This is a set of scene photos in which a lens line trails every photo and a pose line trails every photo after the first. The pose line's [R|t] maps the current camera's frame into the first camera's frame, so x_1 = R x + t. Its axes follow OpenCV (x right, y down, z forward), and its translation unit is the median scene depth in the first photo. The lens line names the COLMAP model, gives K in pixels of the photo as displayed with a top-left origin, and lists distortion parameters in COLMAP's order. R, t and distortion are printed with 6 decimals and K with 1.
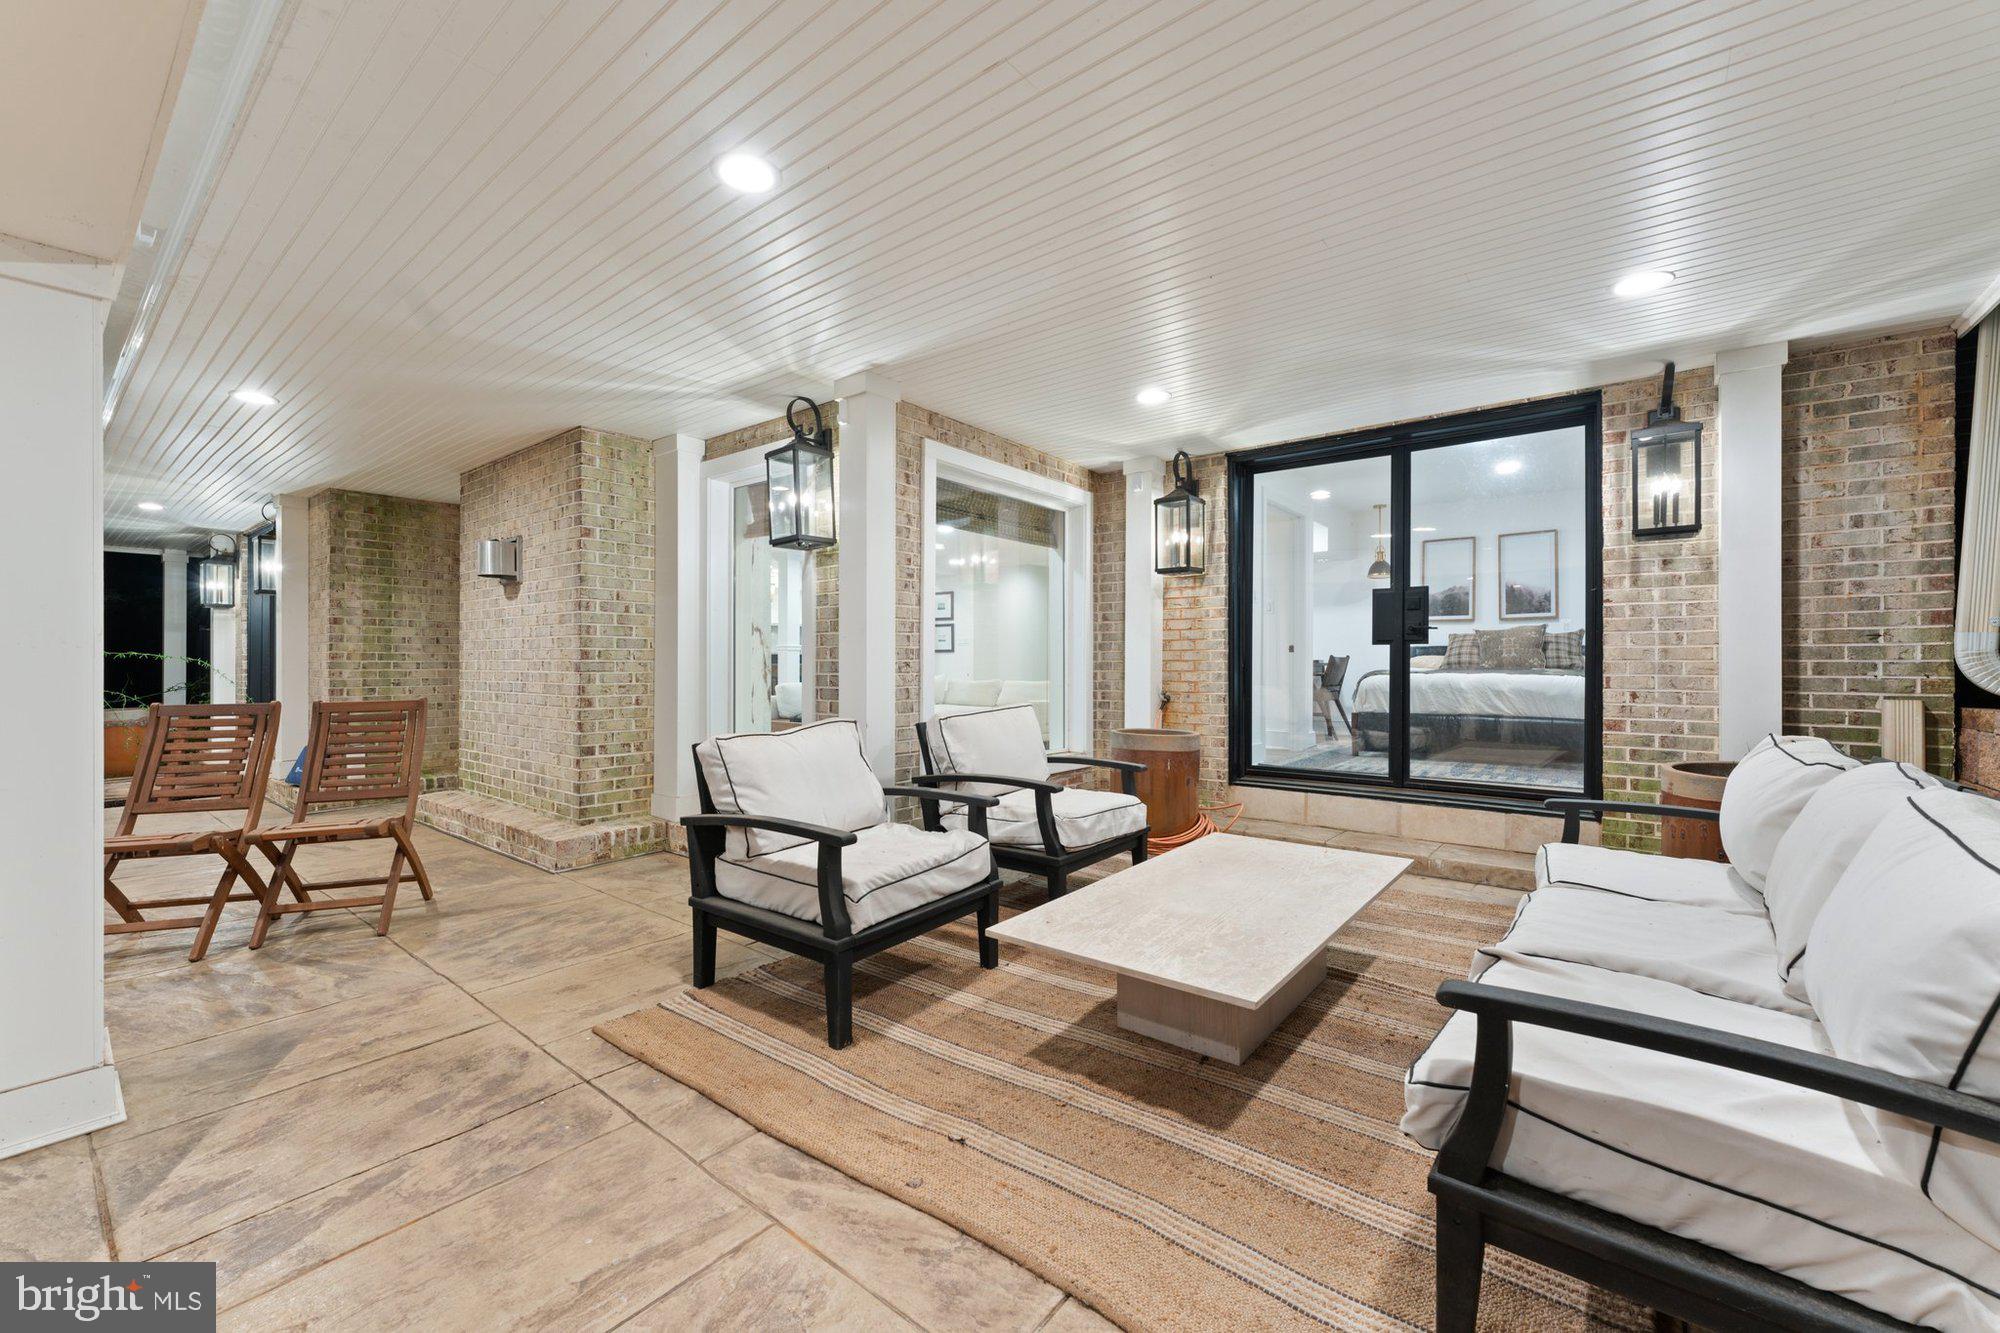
lens RADIAL K [[796.5, 0, 1008.0], [0, 796.5, 662.1], [0, 0, 1]] dist [0.000479, 0.000193]
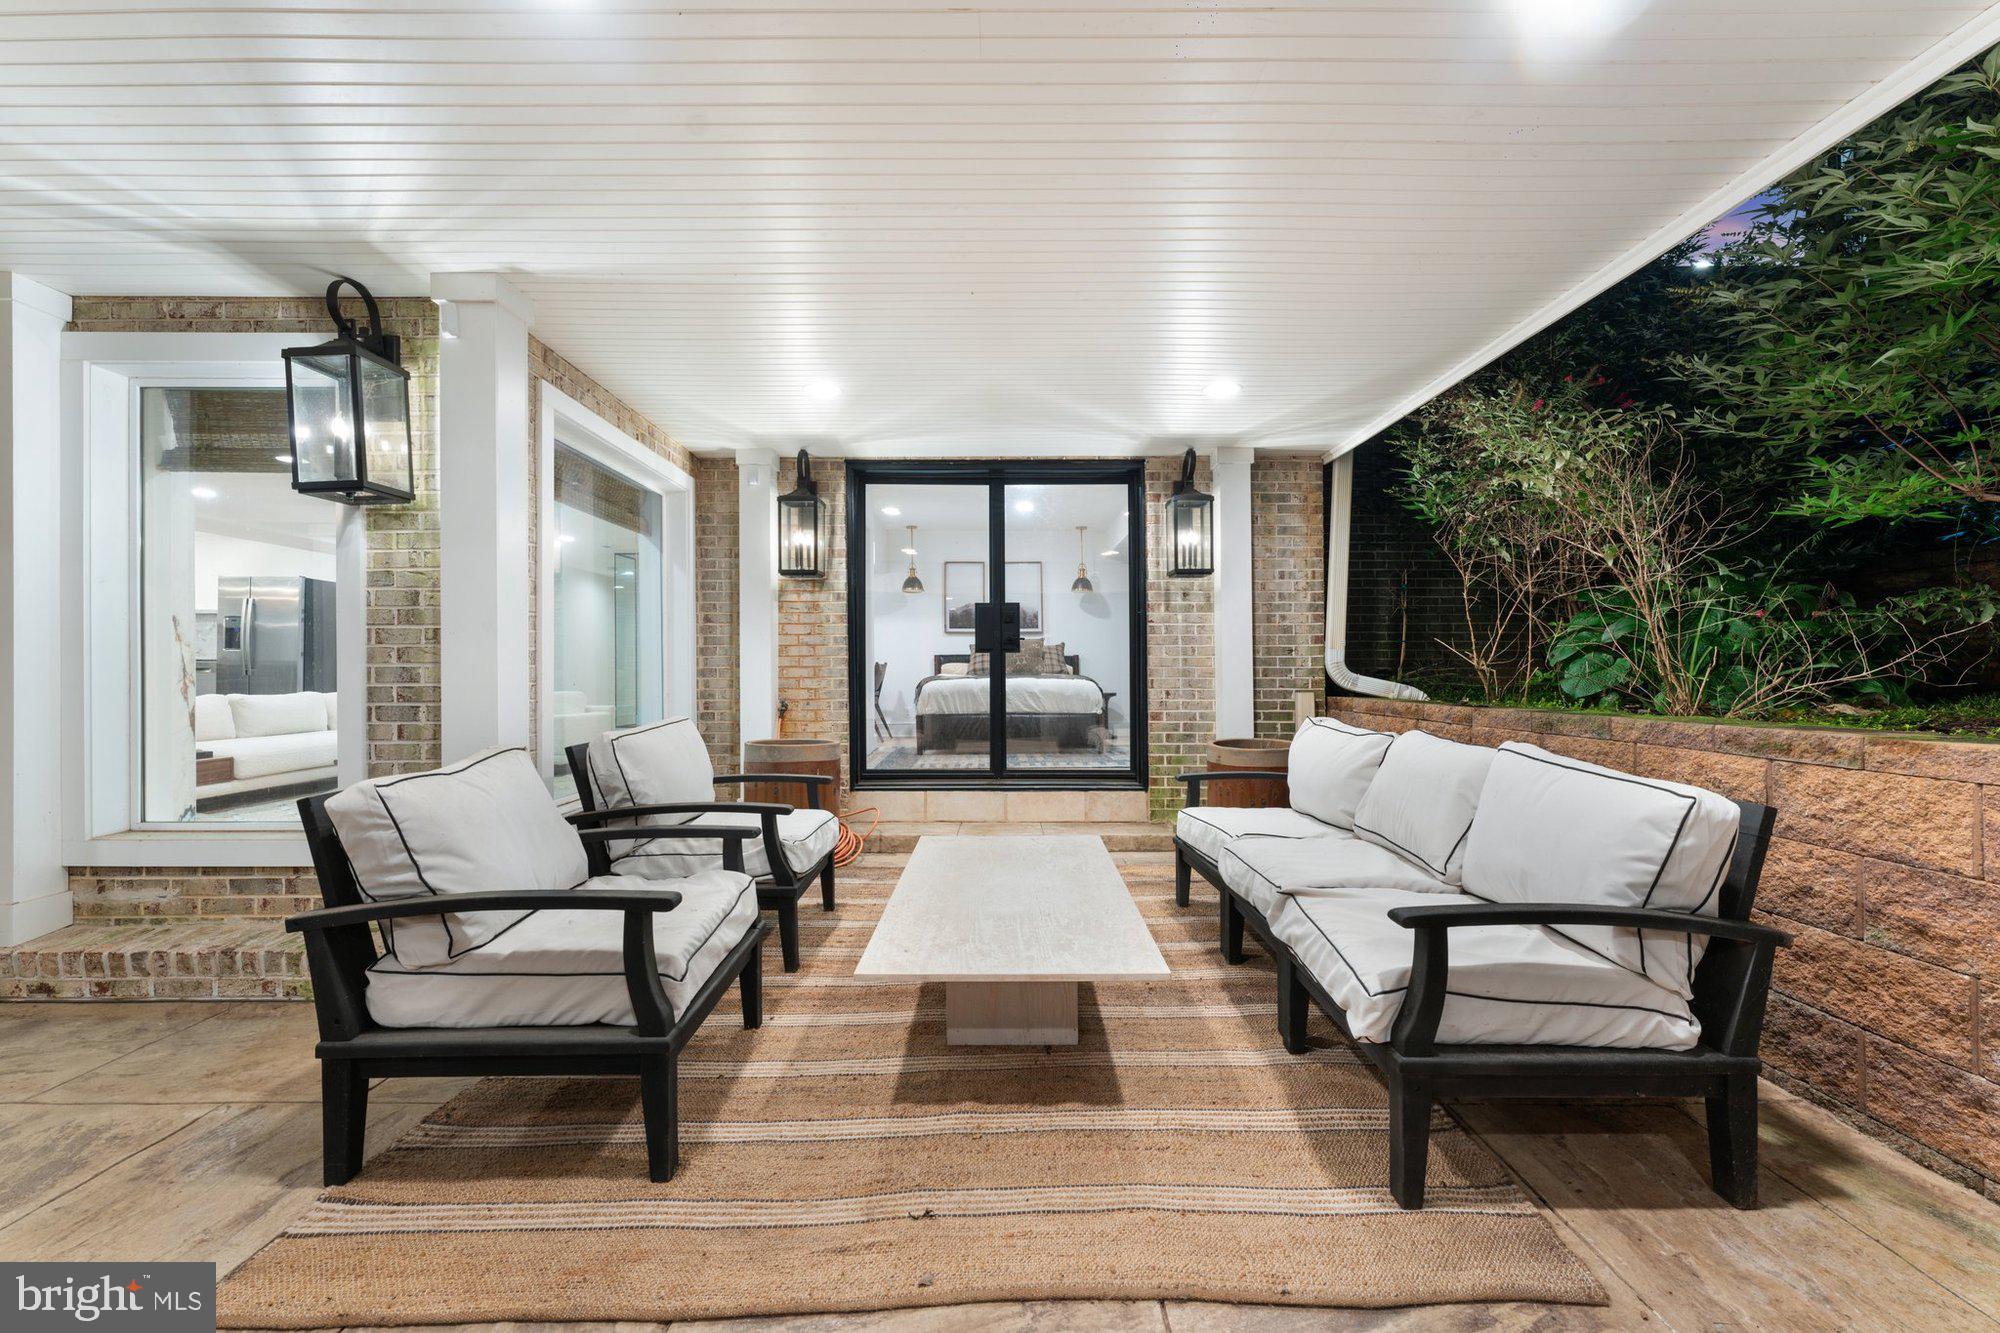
lens RADIAL K [[802.2, 0, 994.1], [0, 802.2, 665.5], [0, 0, 1]] dist [0.000566, 0.000030]
pose [[0.784137, 0.002376, 0.620583, -0.282619], [0.000585, 0.999989, -0.004568, 0.001597], [-0.620588, 0.003945, 0.784127, 0.134739]]
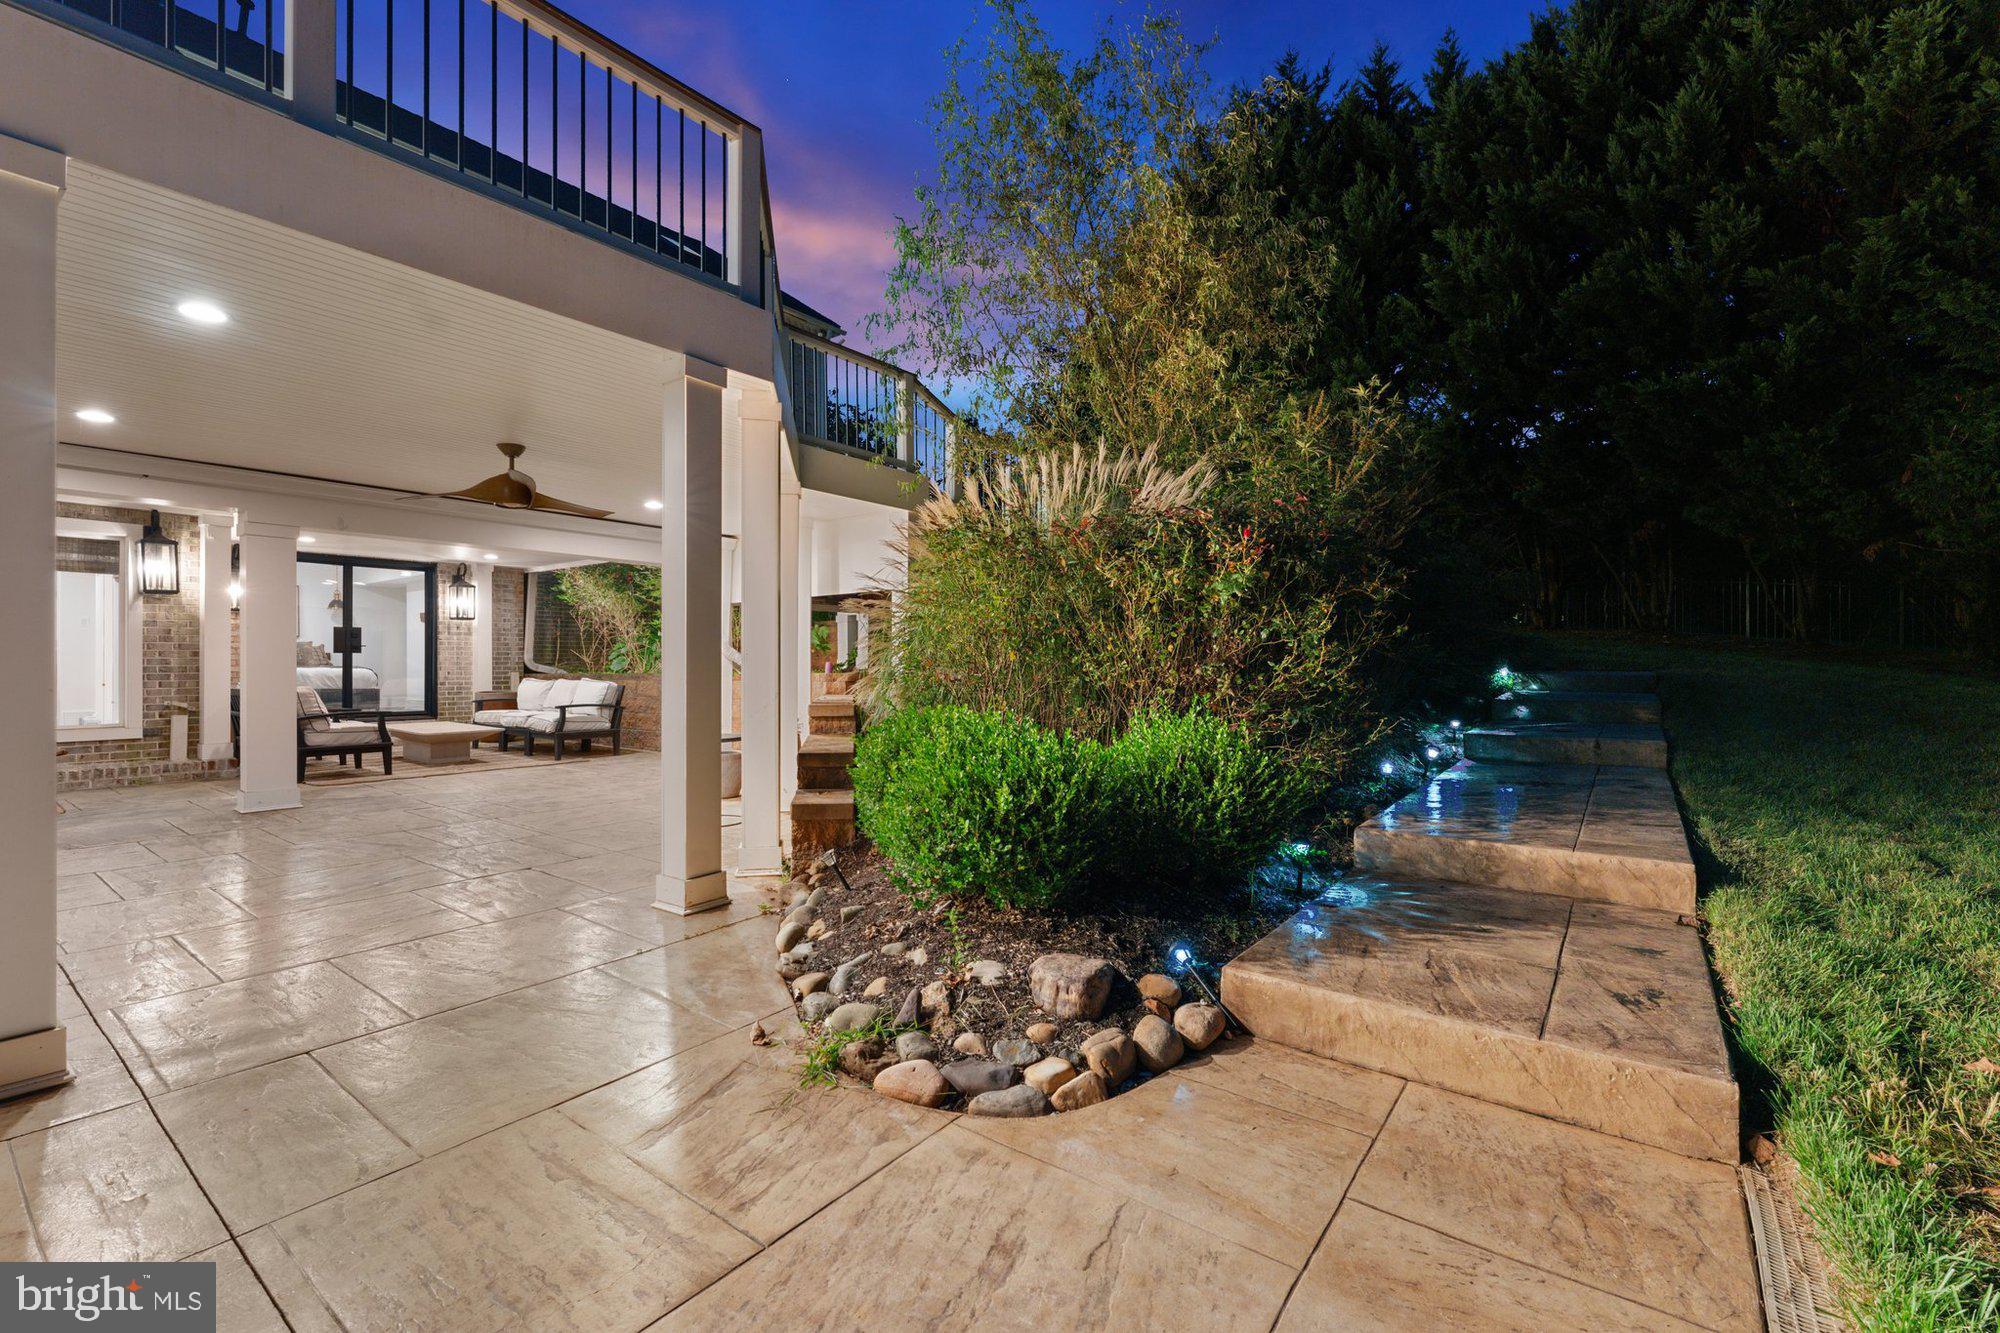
lens RADIAL K [[866.5, 0, 1000.0], [0, 866.5, 666.5], [0, 0, 1]] dist [-0.000851, -0.000041]
pose [[-0.040184, -0.000238, 0.999192, -2.514125], [0.002397, 0.999997, 0.000335, 0.023353], [-0.999189, 0.002408, -0.040183, -0.895198]]
